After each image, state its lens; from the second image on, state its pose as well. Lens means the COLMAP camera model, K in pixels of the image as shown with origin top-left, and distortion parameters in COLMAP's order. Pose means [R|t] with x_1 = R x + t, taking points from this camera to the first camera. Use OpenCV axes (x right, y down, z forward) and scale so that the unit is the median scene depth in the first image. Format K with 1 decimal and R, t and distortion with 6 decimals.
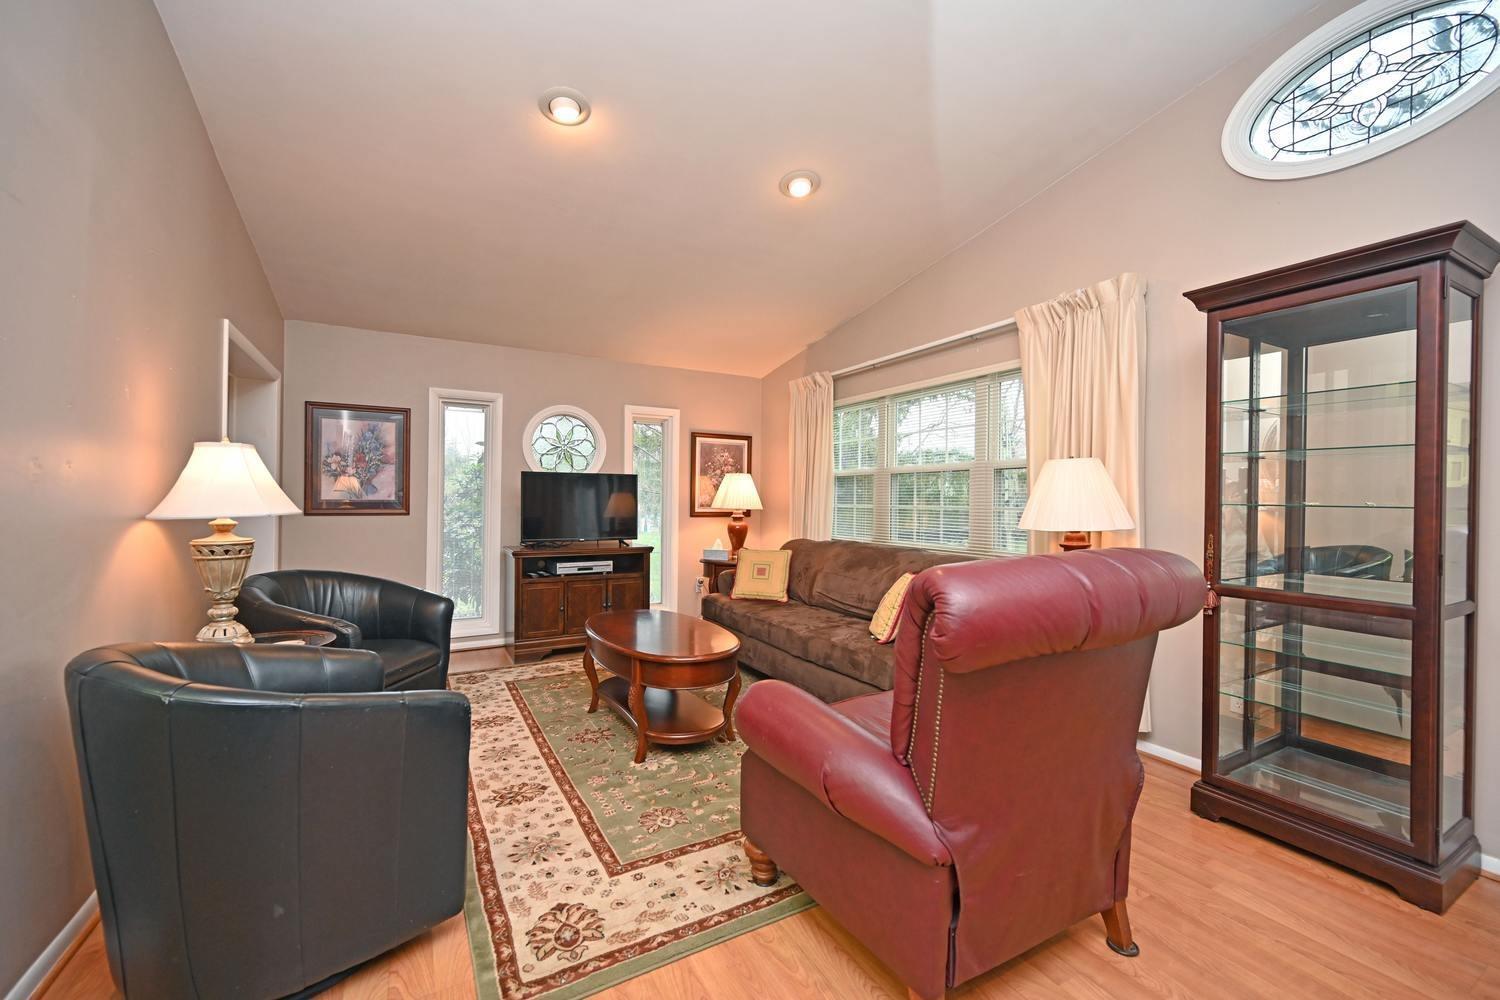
lens RADIAL K [[587.0, 0, 749.4], [0, 587.0, 502.5], [0, 0, 1]] dist [0.002805, 0.000056]
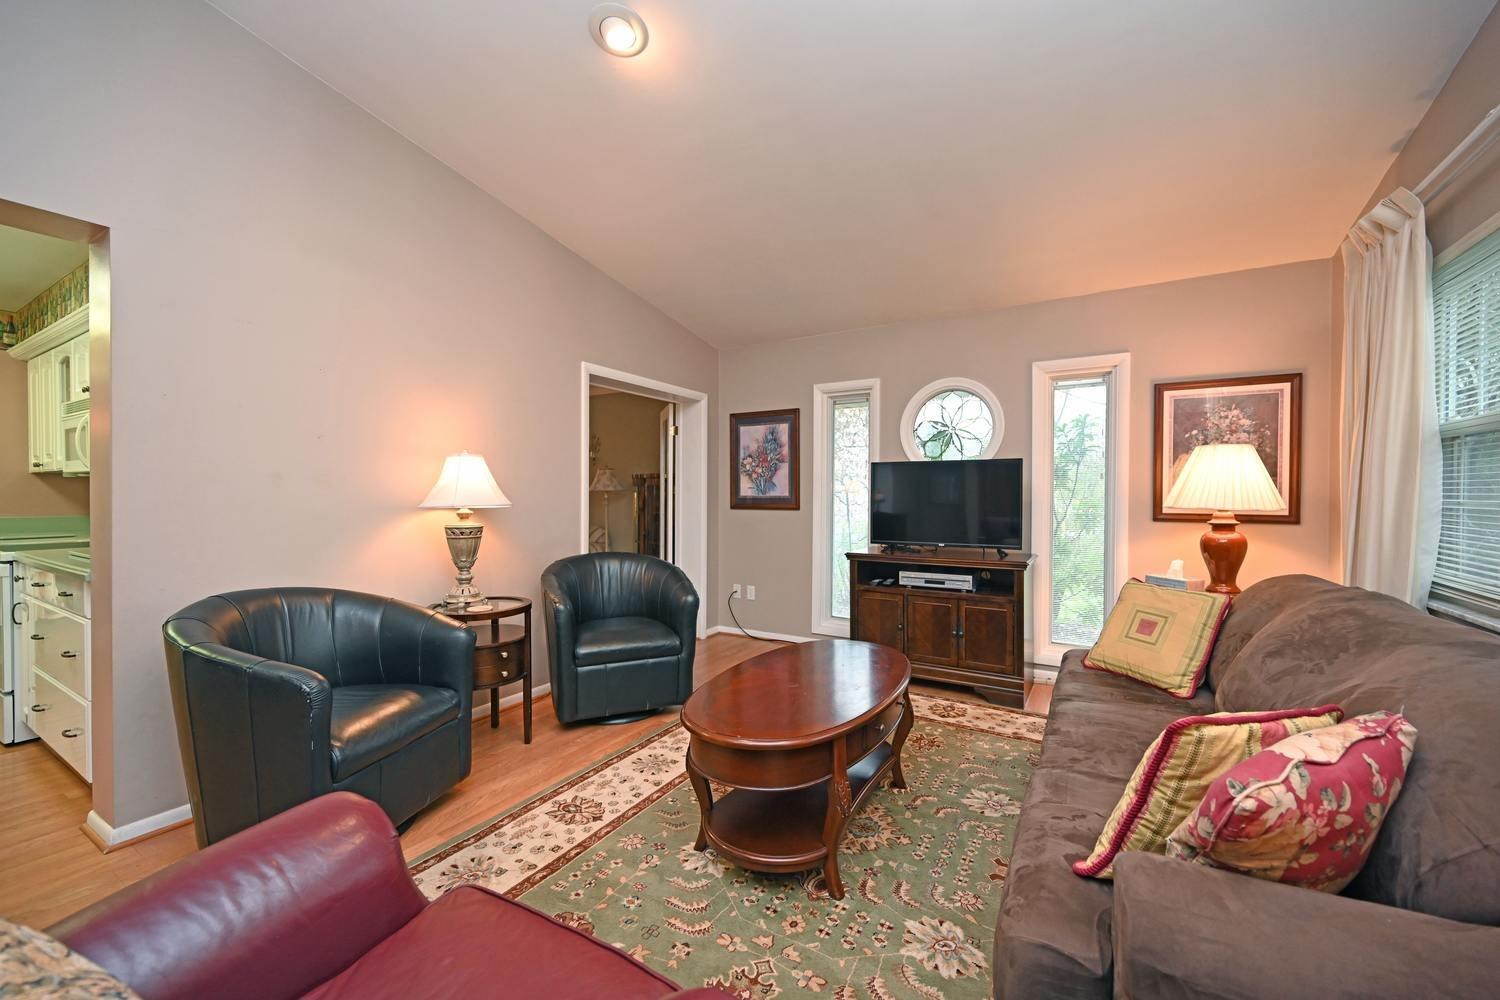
lens RADIAL K [[587.0, 0, 751.3], [0, 587.0, 498.2], [0, 0, 1]] dist [0.002805, 0.000056]
pose [[0.499524, -0.002397, -0.866297, 0.287656], [0.000183, 0.999996, -0.002662, 0.002571], [0.866300, 0.001171, 0.499523, 0.407264]]
